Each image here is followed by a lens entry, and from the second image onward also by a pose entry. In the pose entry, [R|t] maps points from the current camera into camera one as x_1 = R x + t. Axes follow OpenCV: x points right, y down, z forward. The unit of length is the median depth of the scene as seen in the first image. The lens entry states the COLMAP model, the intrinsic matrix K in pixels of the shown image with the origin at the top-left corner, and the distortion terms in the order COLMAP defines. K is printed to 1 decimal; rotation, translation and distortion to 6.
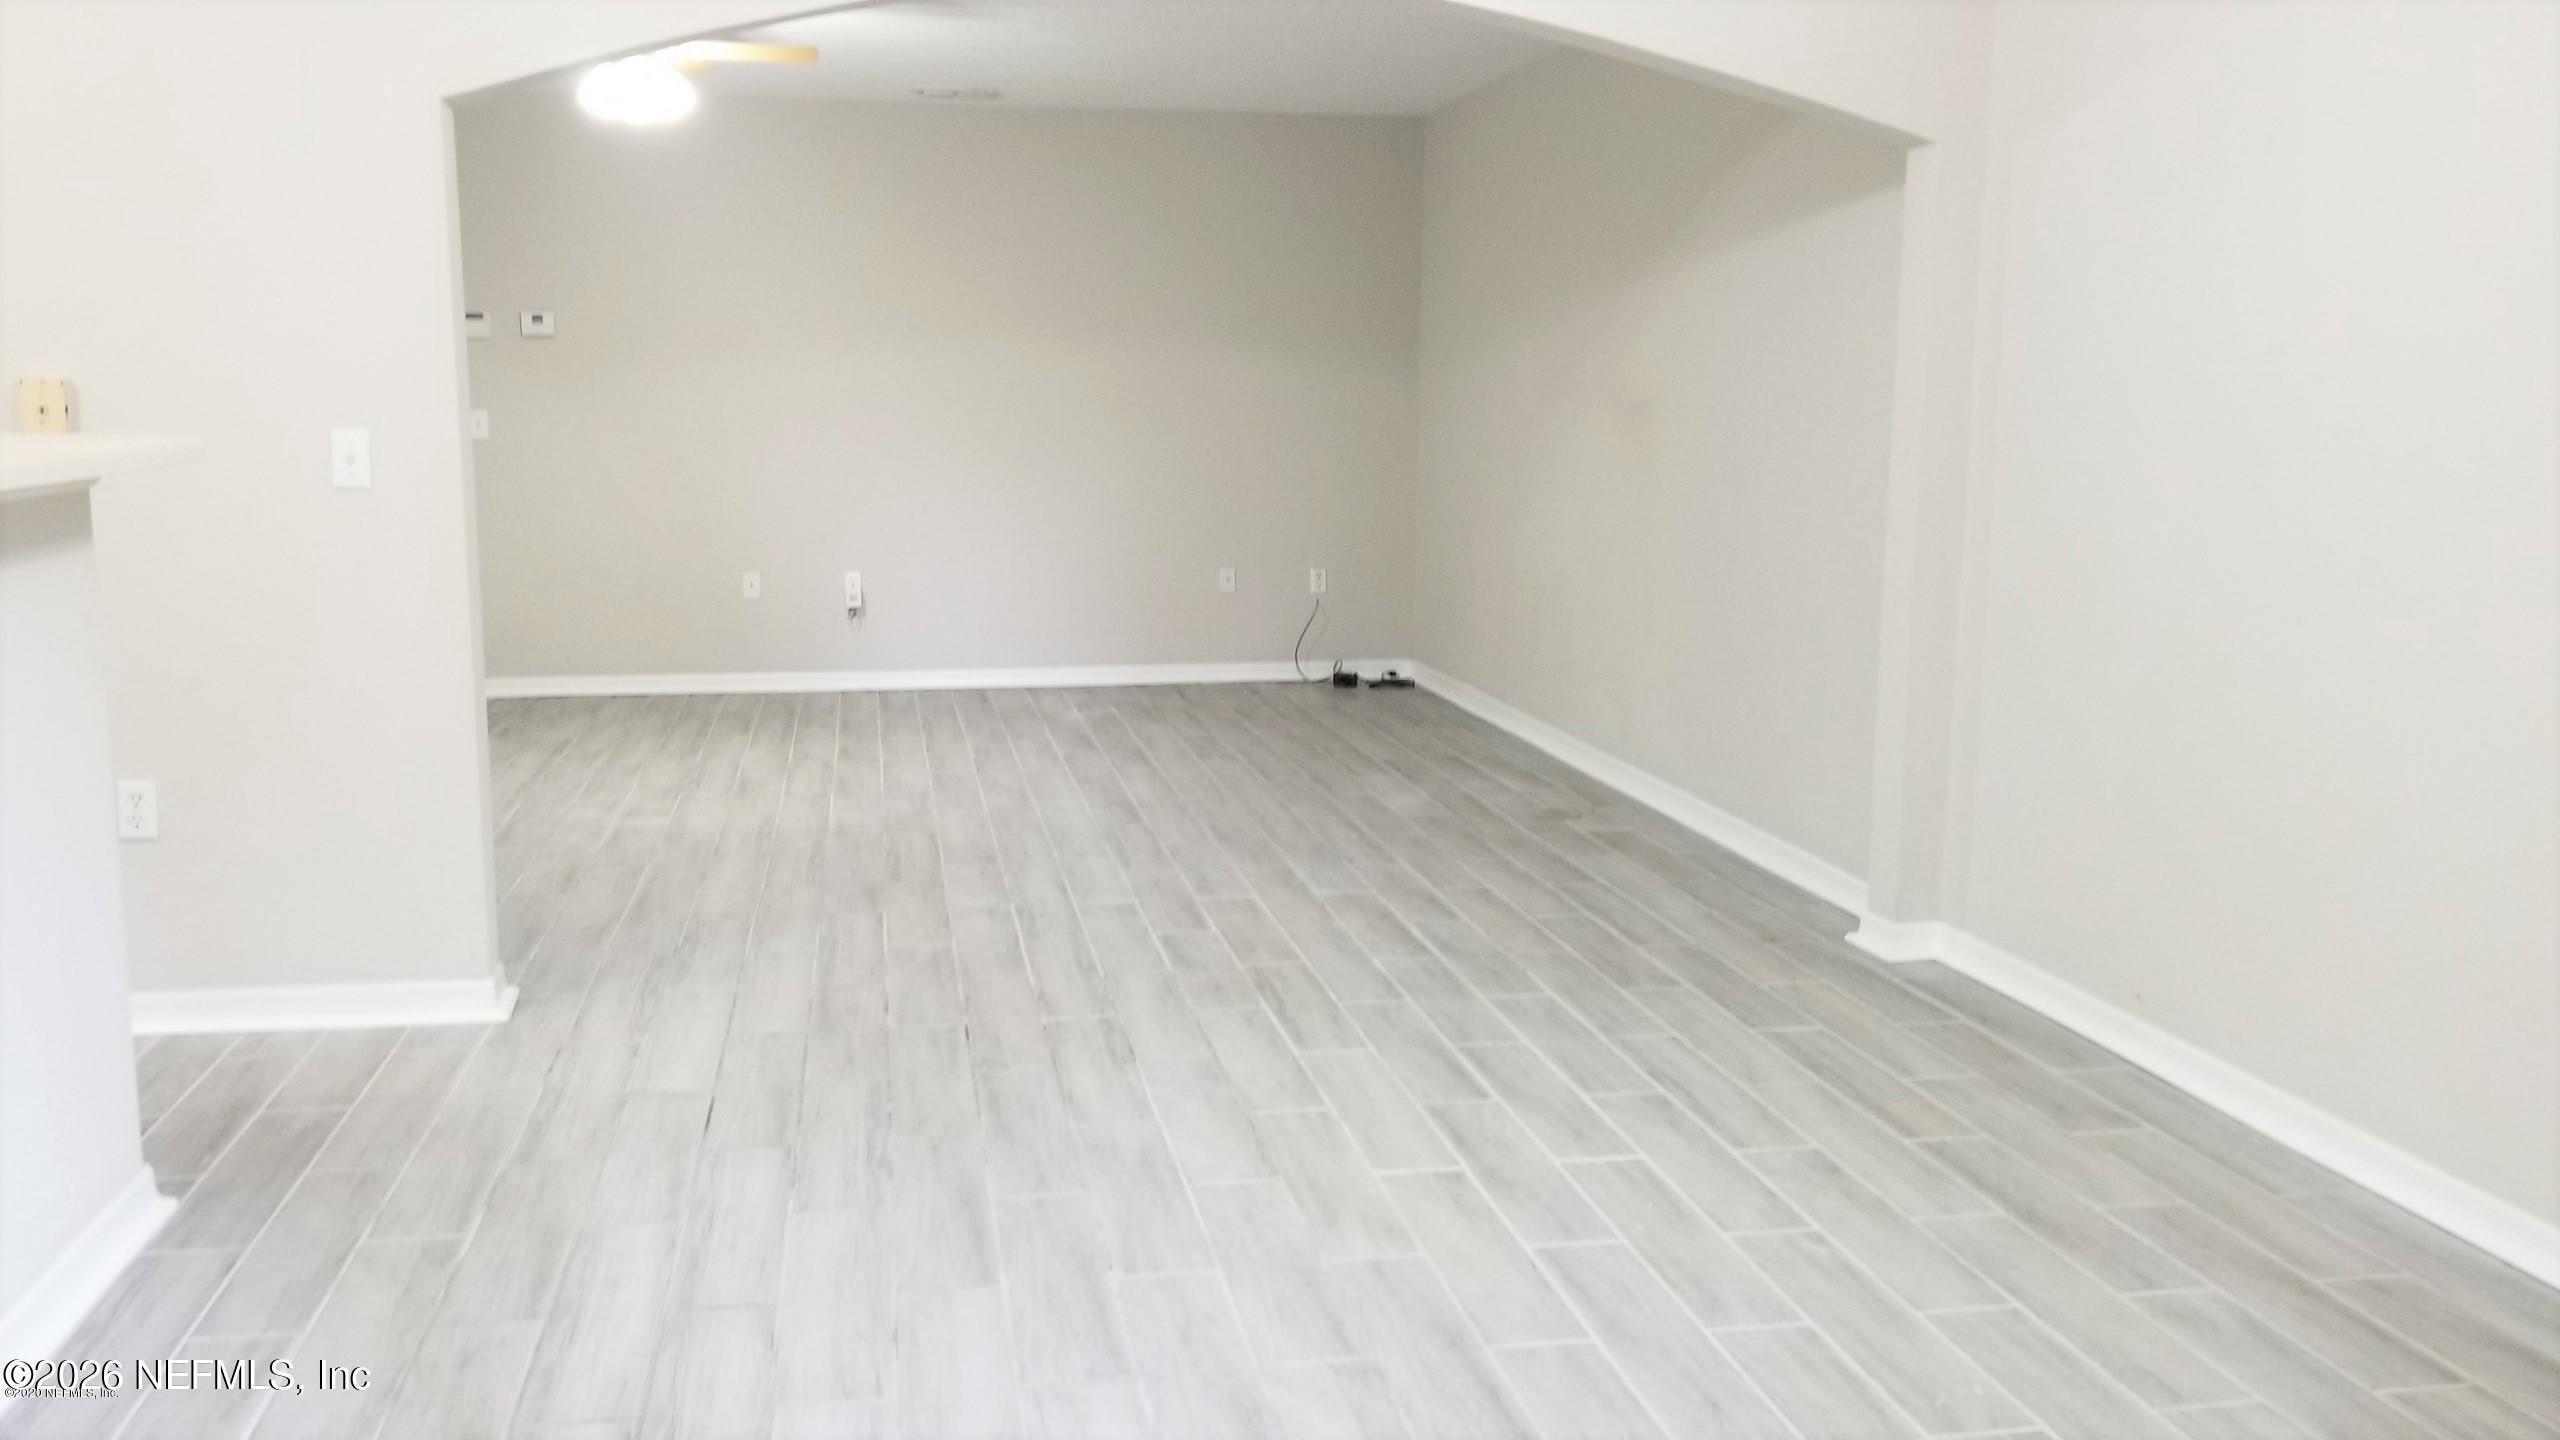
lens RADIAL K [[1984.4, 0, 1242.9], [0, 1984.4, 708.6], [0, 0, 1]] dist [0.048399, -0.089758]
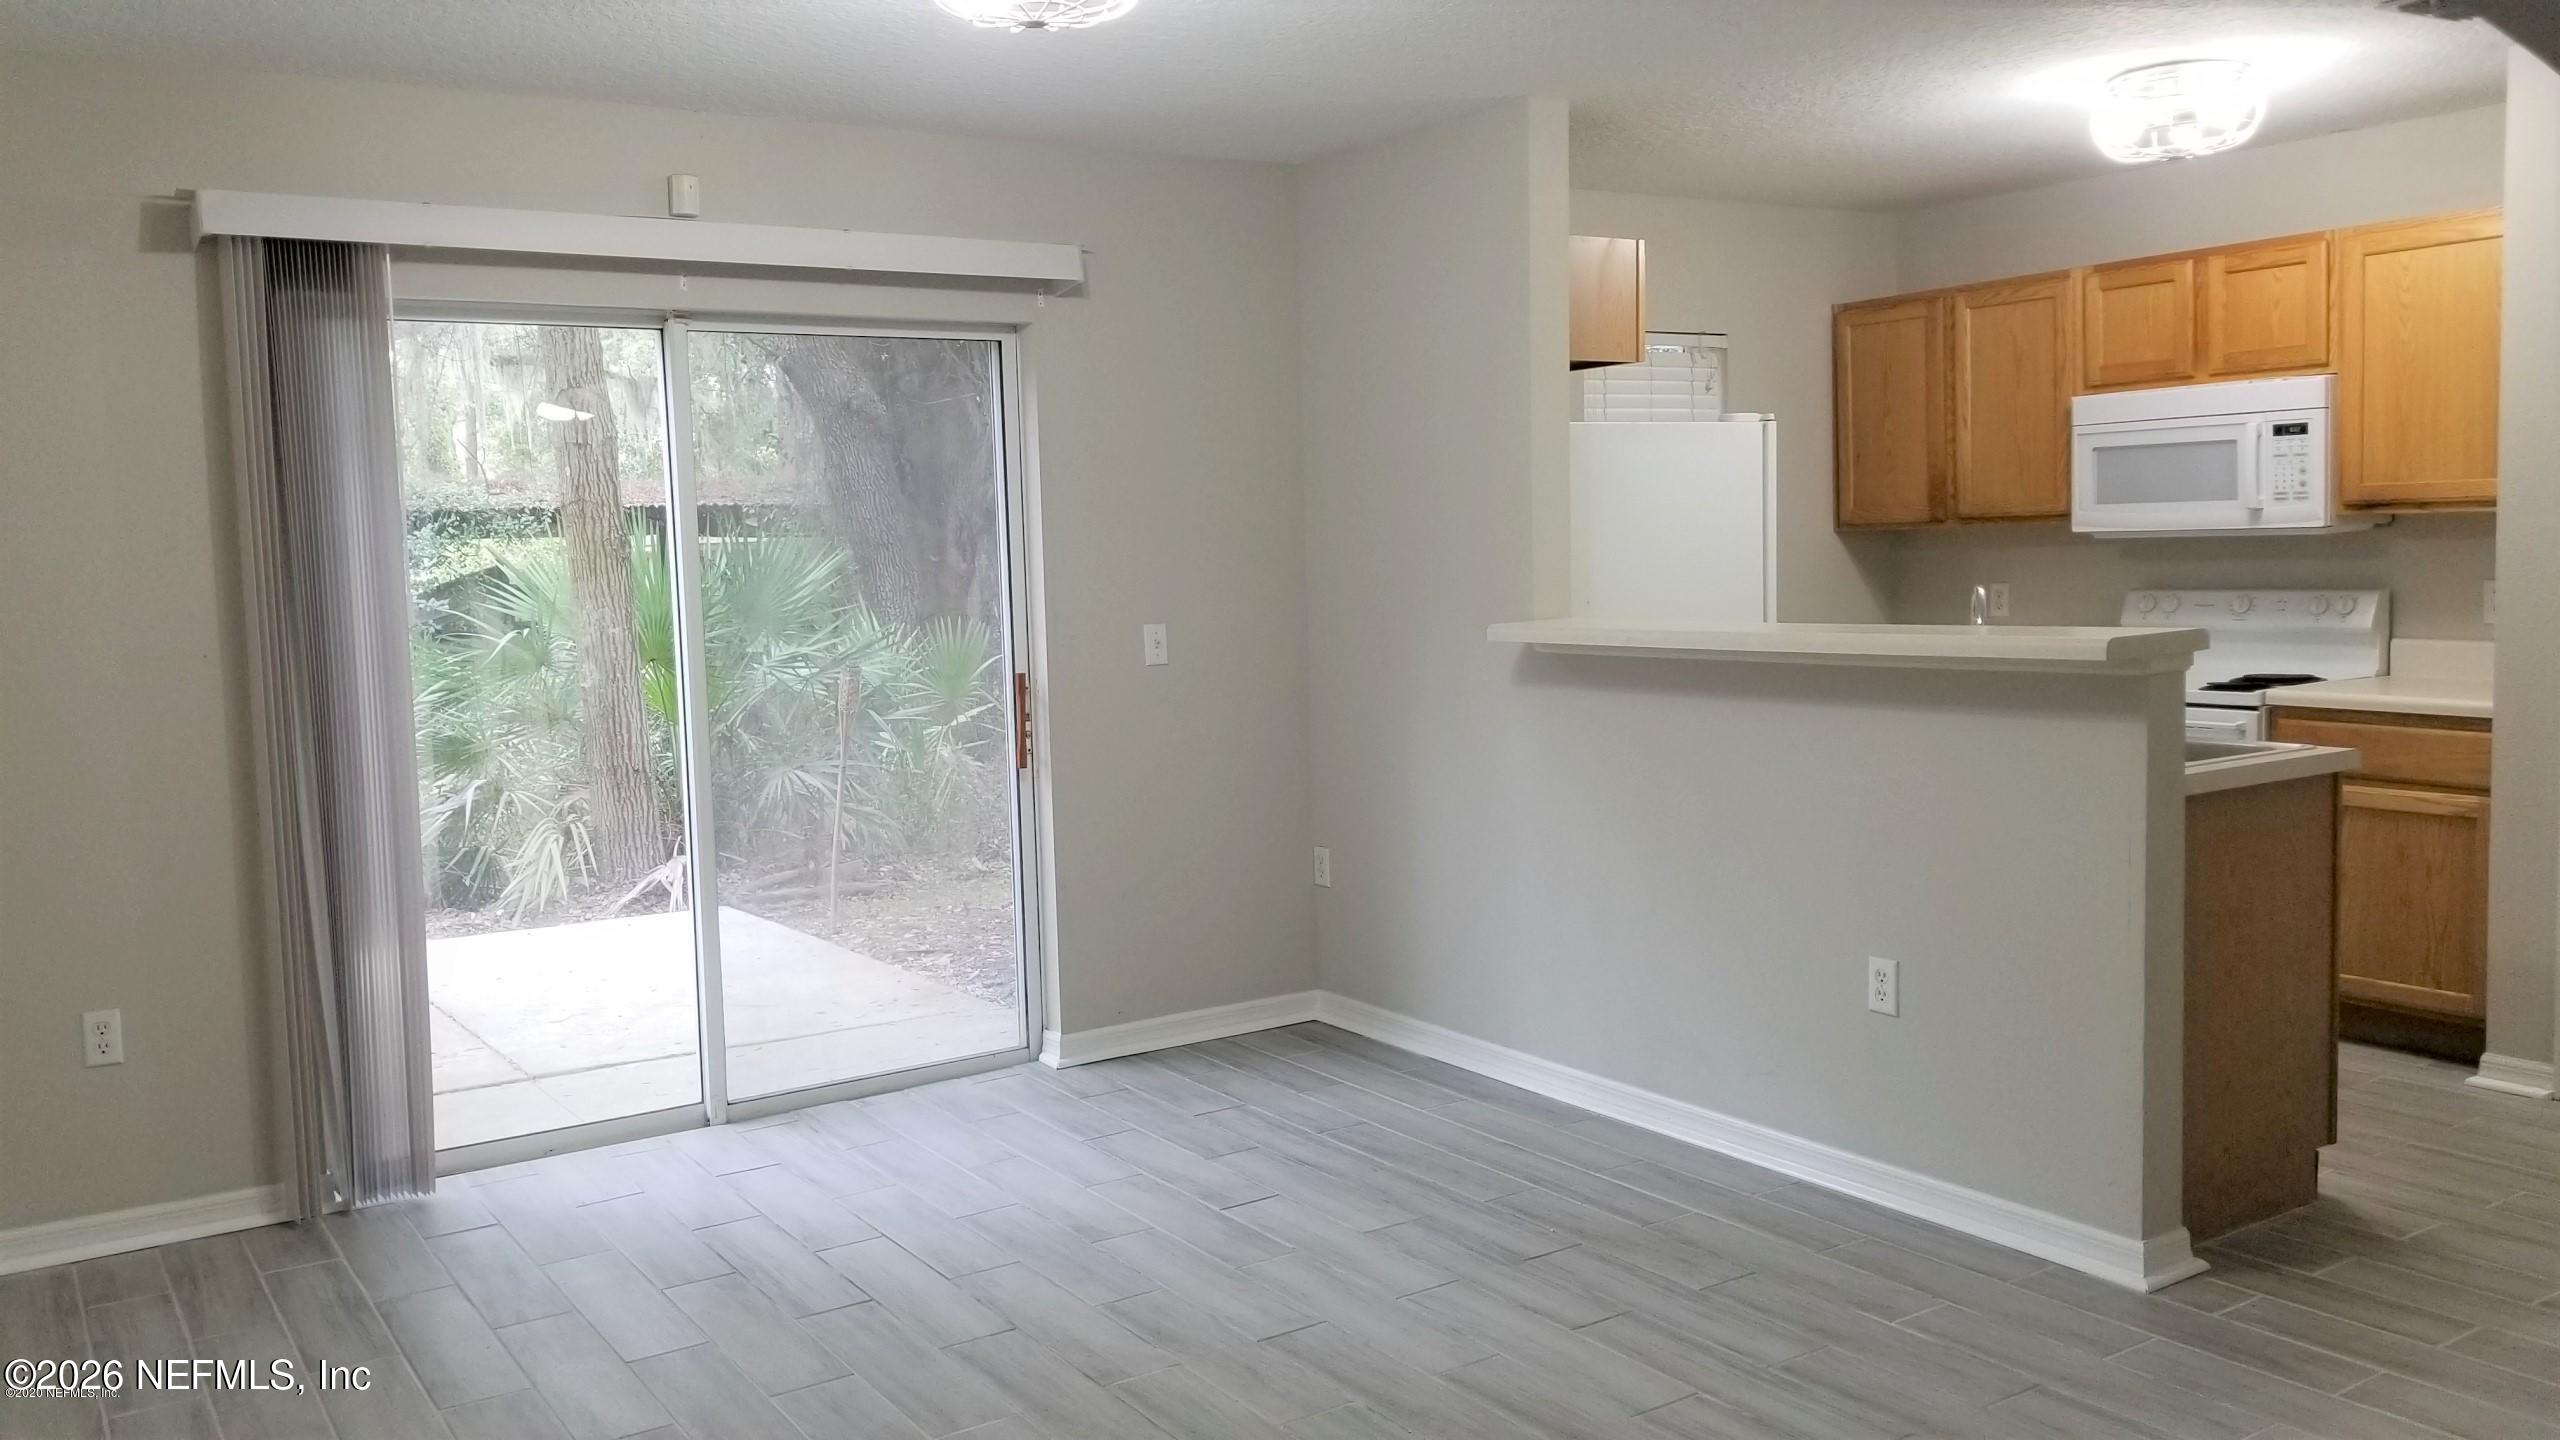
lens RADIAL K [[1984.4, 0, 1242.9], [0, 1984.4, 708.6], [0, 0, 1]] dist [0.048399, -0.089758]
pose [[-0.914169, 0.060803, -0.400748, 0.329369], [-0.037546, 0.971731, 0.233085, -0.279178], [0.403591, 0.228126, -0.886043, 1.455357]]
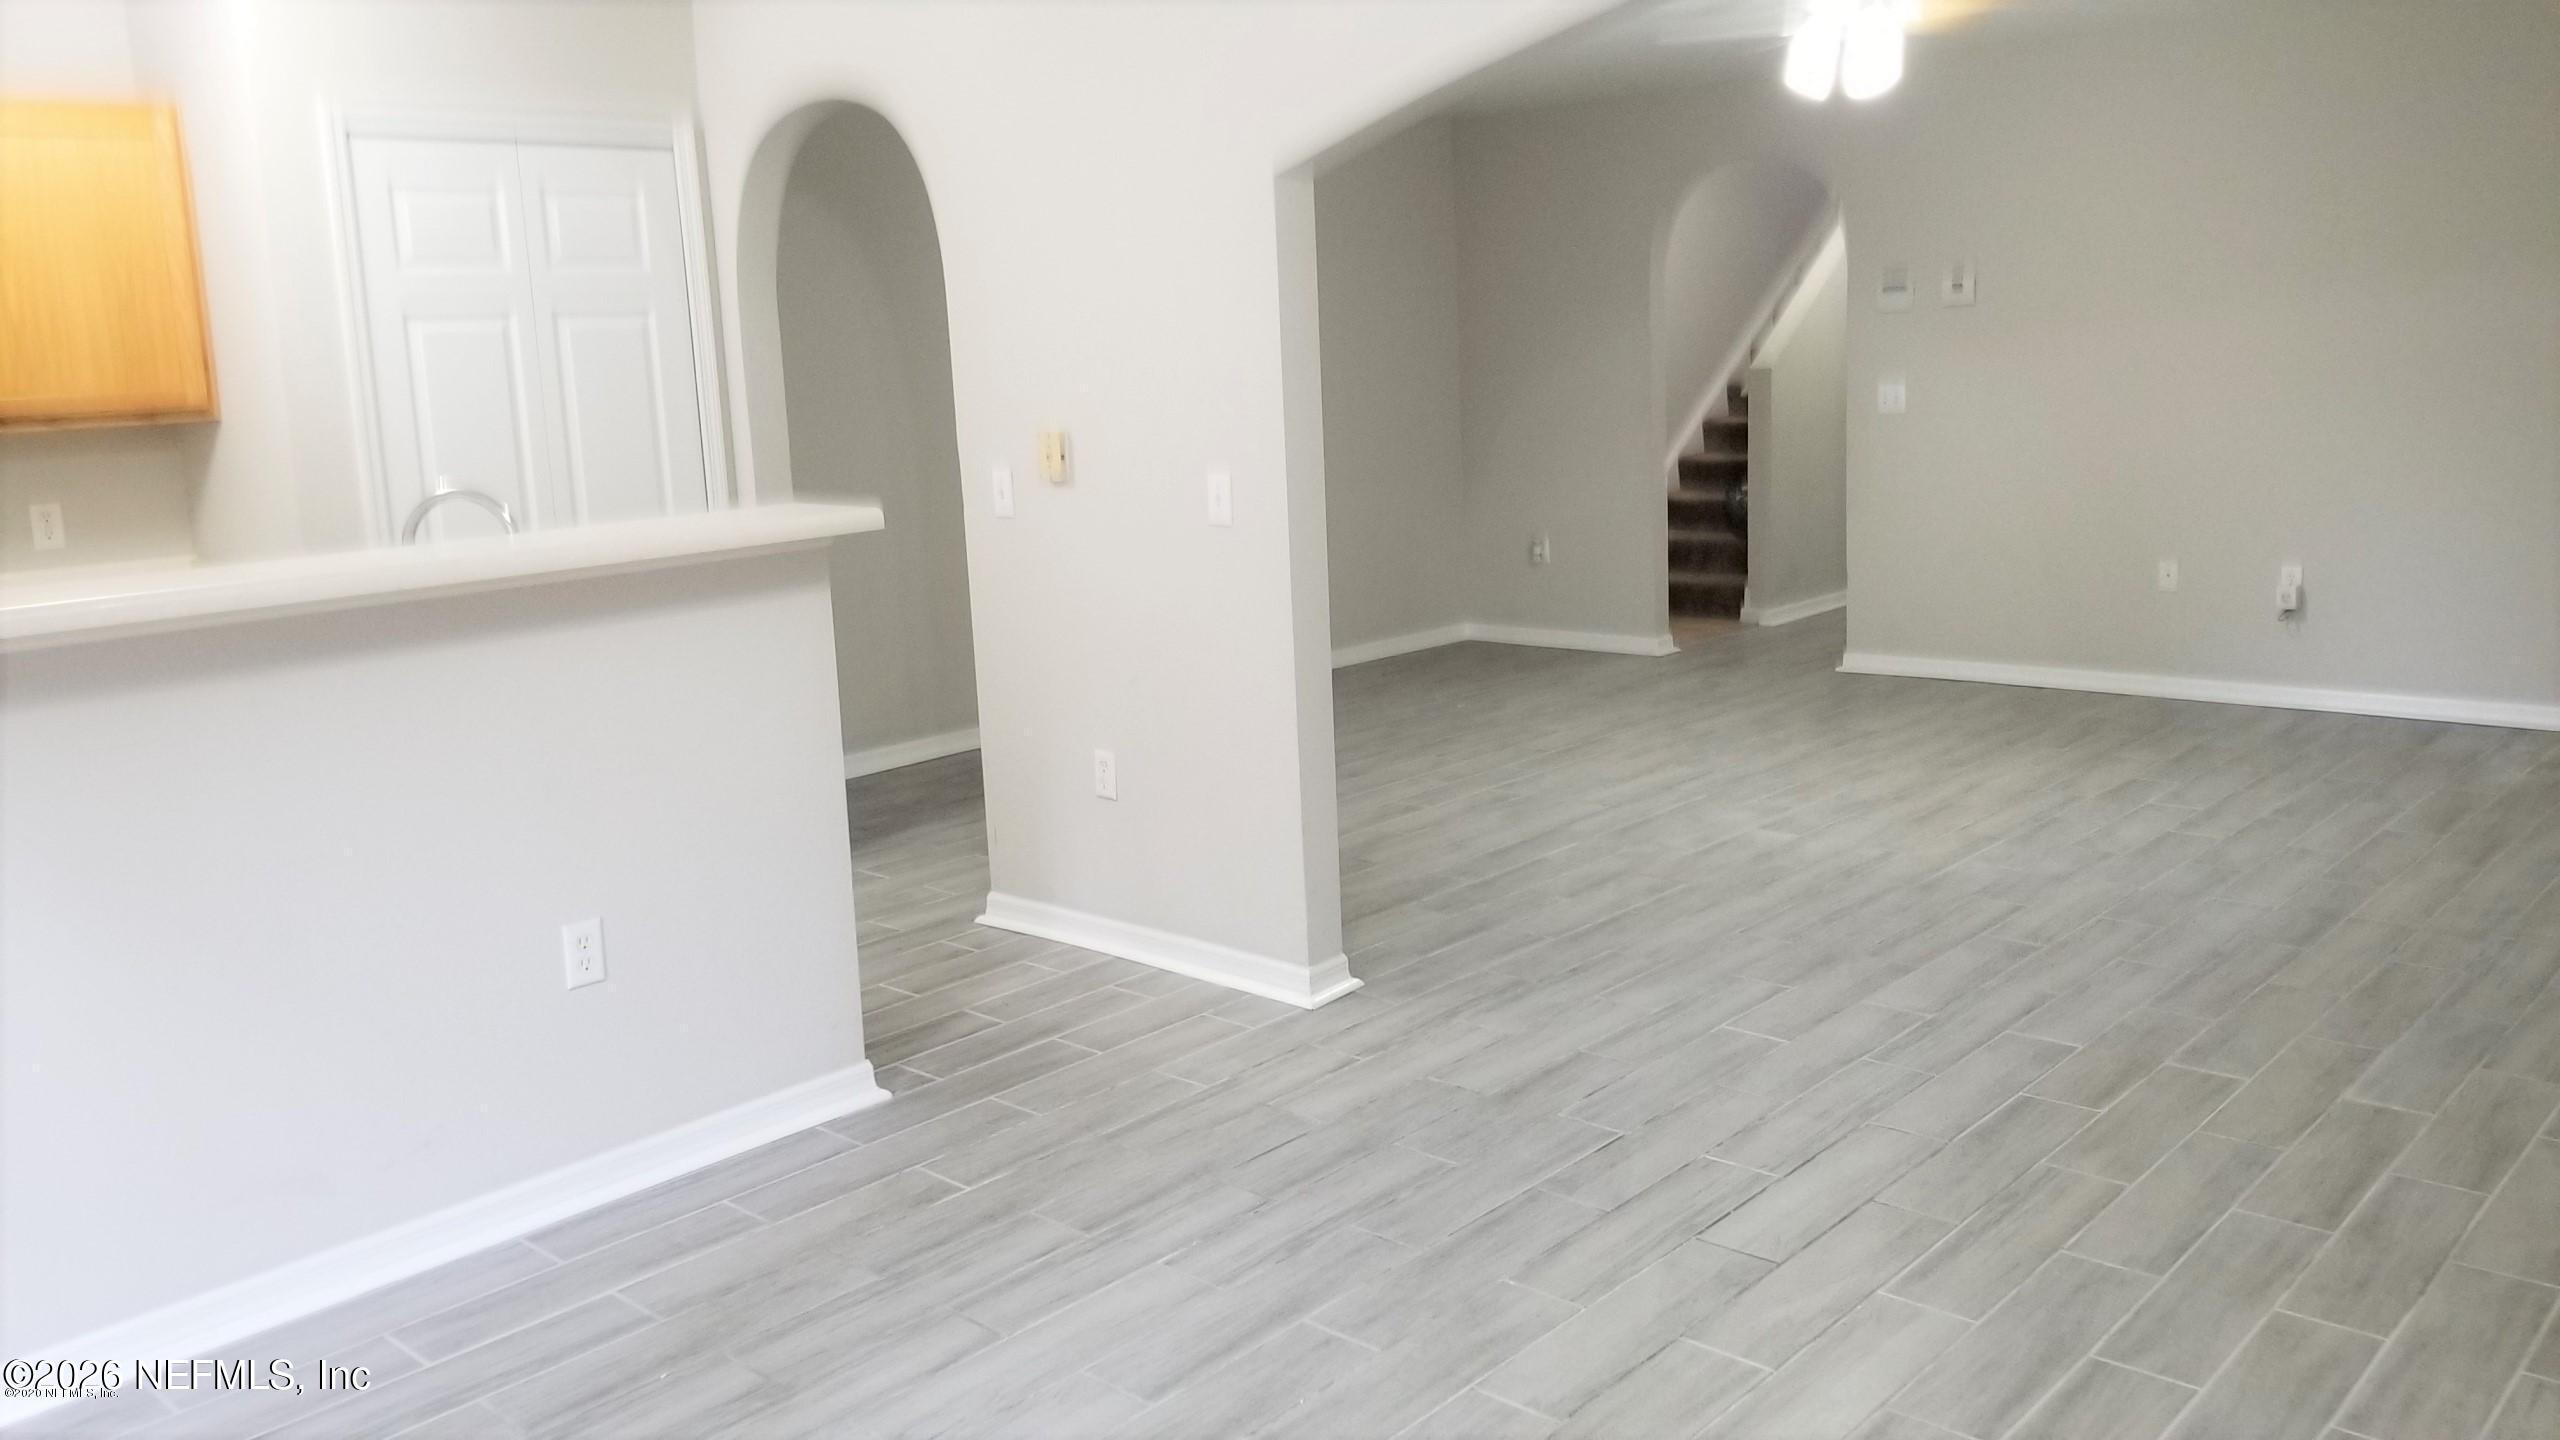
lens RADIAL K [[1984.4, 0, 1242.9], [0, 1984.4, 708.6], [0, 0, 1]] dist [0.048399, -0.089758]
pose [[0.601997, 0.116119, -0.790010, 0.490581], [-0.080417, 0.993156, 0.084699, -0.105728], [0.794439, 0.012541, 0.607215, 0.330255]]
